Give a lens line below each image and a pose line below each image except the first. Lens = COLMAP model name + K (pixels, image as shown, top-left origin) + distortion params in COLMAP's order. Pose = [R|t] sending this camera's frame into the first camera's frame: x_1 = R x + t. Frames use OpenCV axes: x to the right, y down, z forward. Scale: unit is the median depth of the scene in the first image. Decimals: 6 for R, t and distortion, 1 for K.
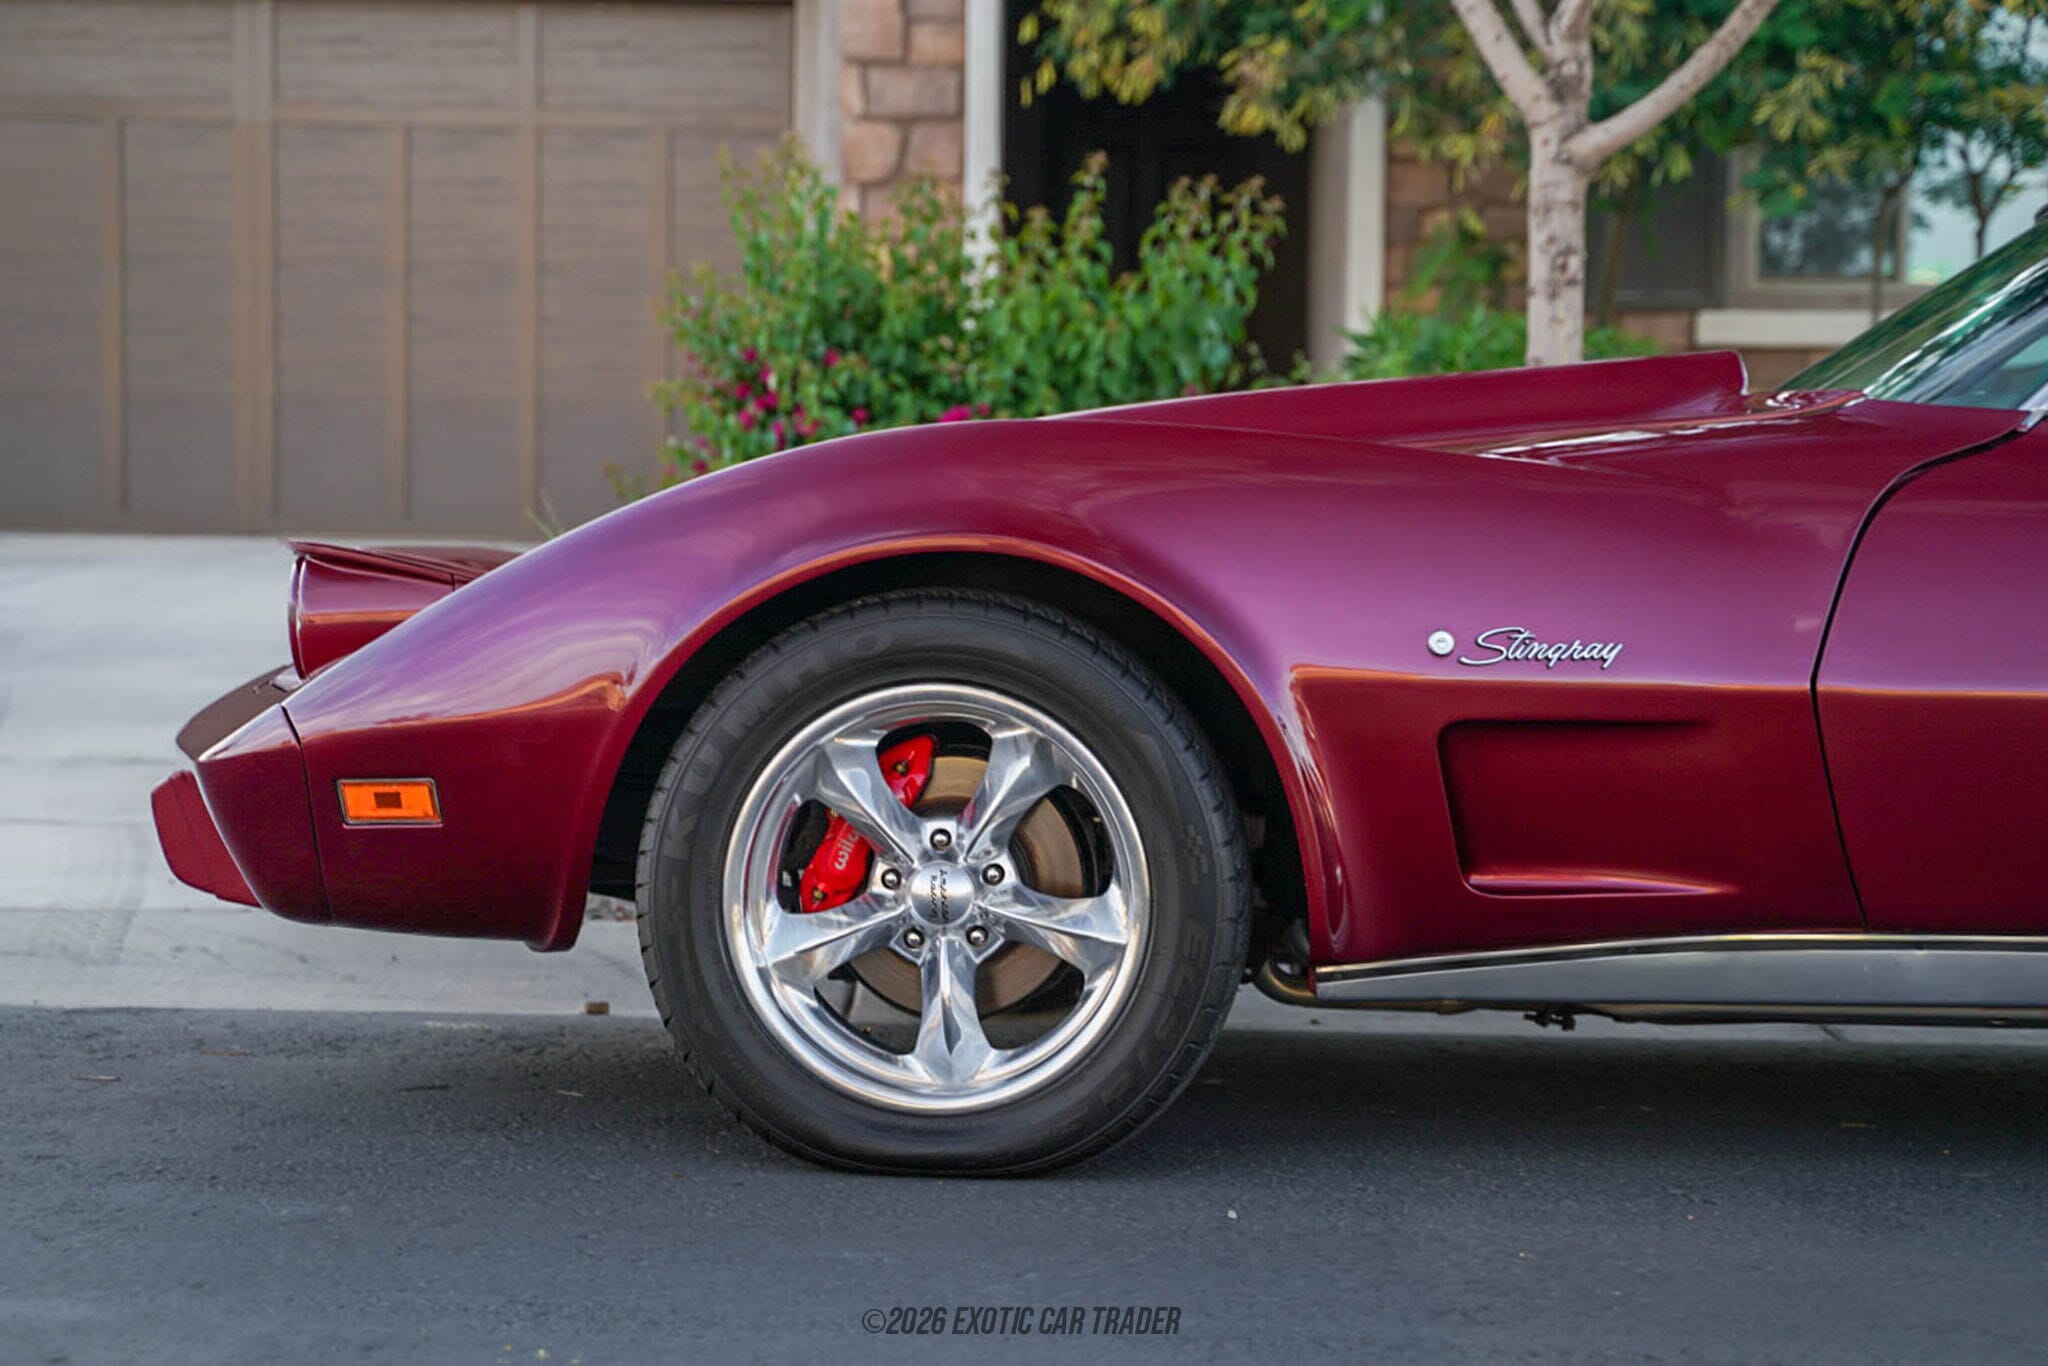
lens RADIAL K [[3288.4, 0, 1026.5], [0, 3288.4, 693.9], [0, 0, 1]] dist [0.144595, 0.000000]
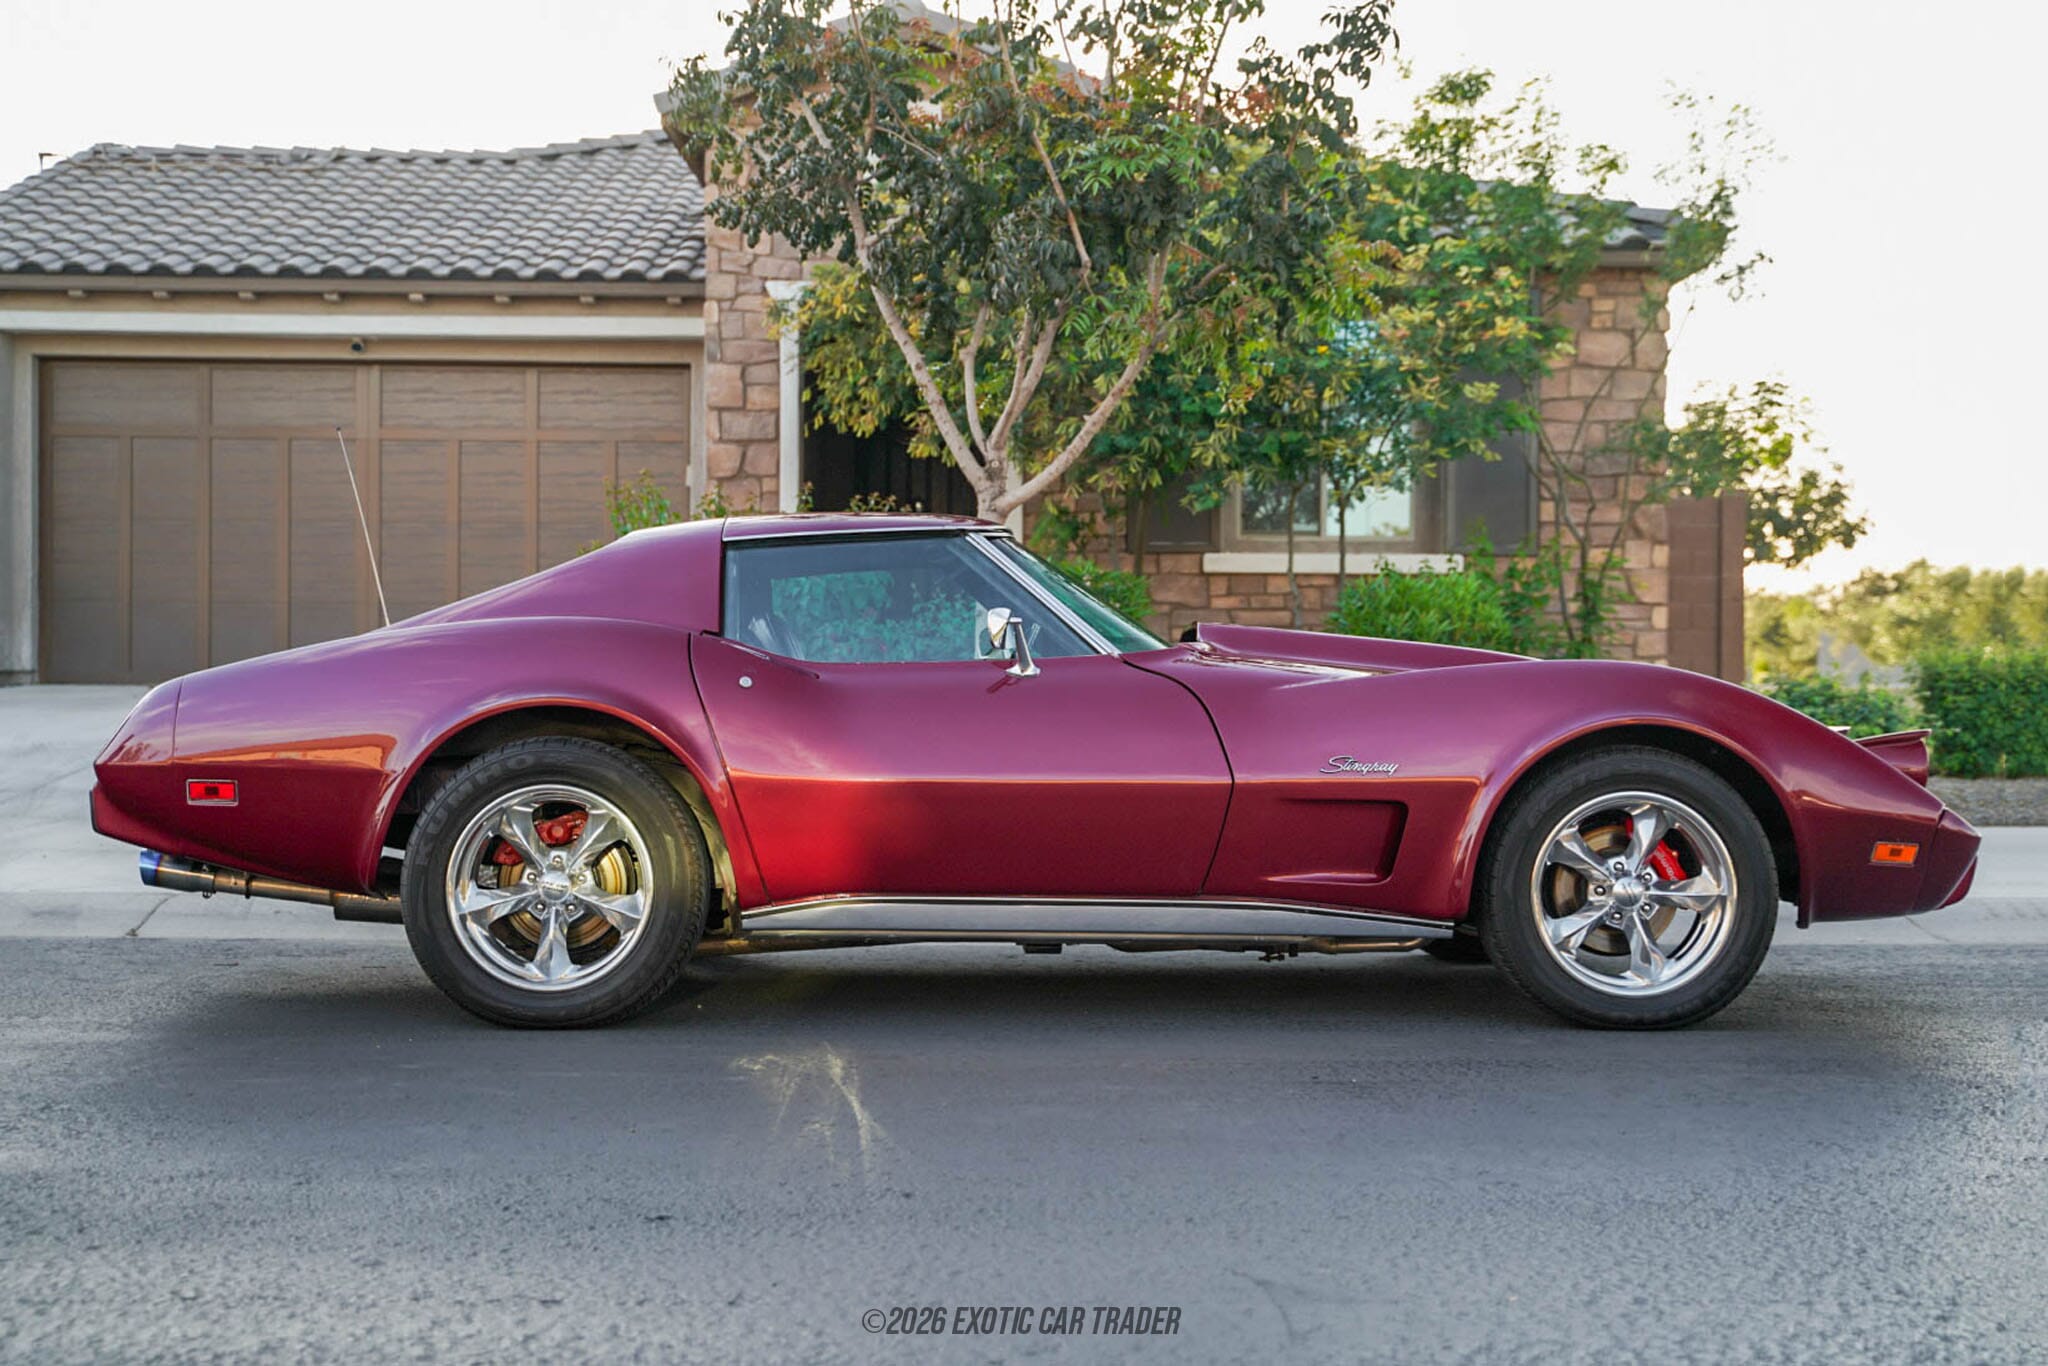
lens RADIAL K [[2189.9, 0, 1027.5], [0, 2189.9, 666.0], [0, 0, 1]] dist [0.038157, 0.000000]
pose [[0.999087, -0.006306, 0.042255, 0.067460], [0.008375, 0.998765, -0.048968, -0.002117], [-0.041894, 0.049277, 0.997906, -0.142559]]
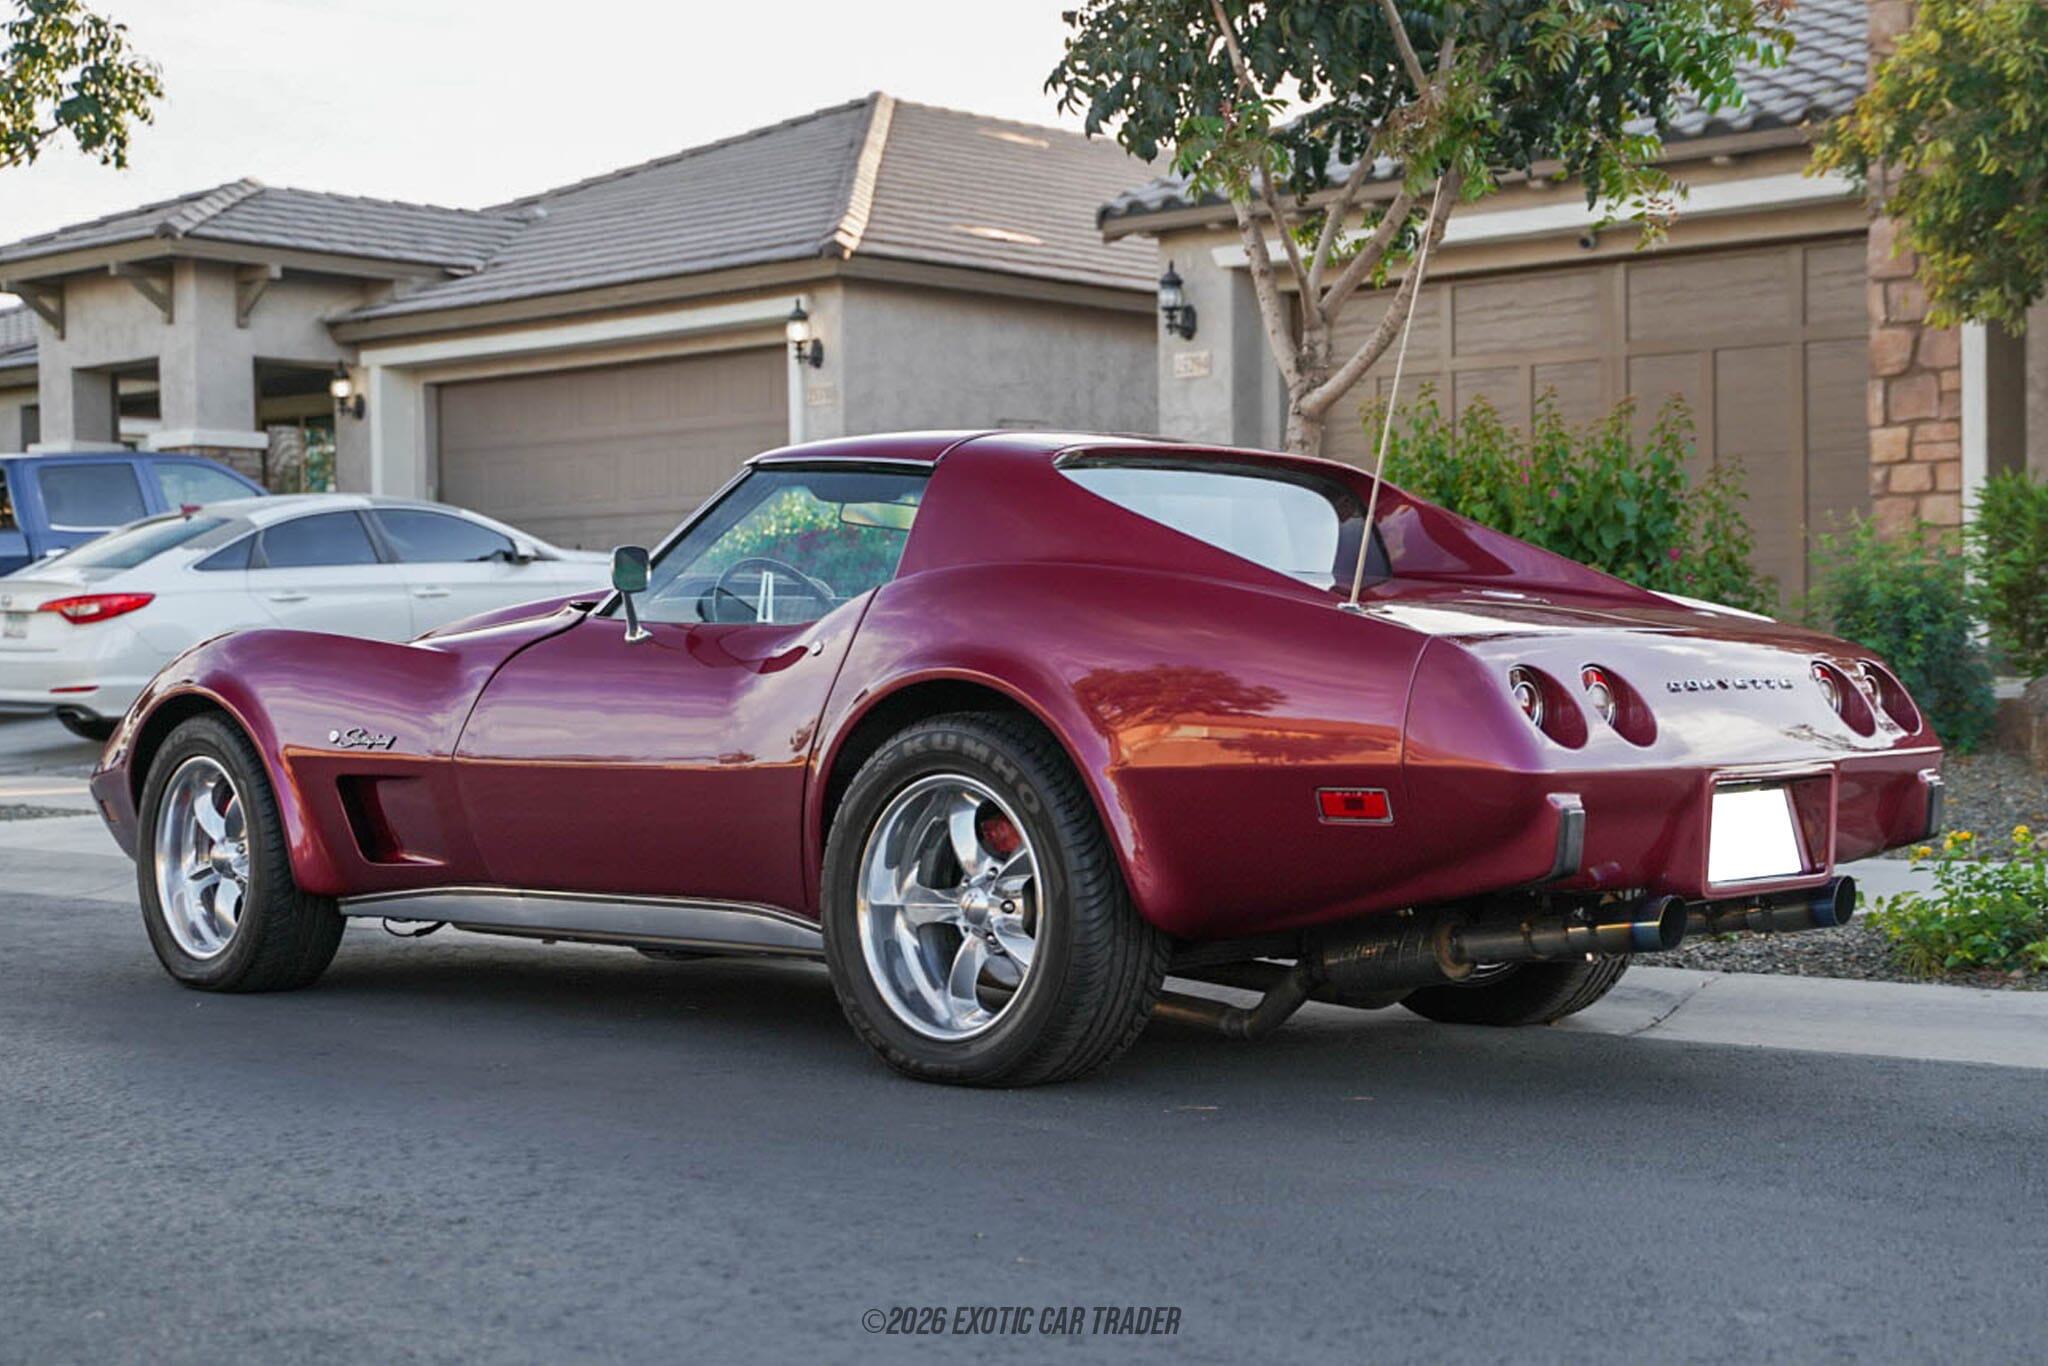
lens RADIAL K [[2924.2, 0, 1024.9], [0, 2924.2, 684.0], [0, 0, 1]] dist [-0.039321, 0.000000]
pose [[0.762386, -0.011486, -0.647020, 0.448687], [-0.015914, 0.999207, -0.036491, 0.003384], [0.646926, 0.038117, 0.761599, -0.025250]]
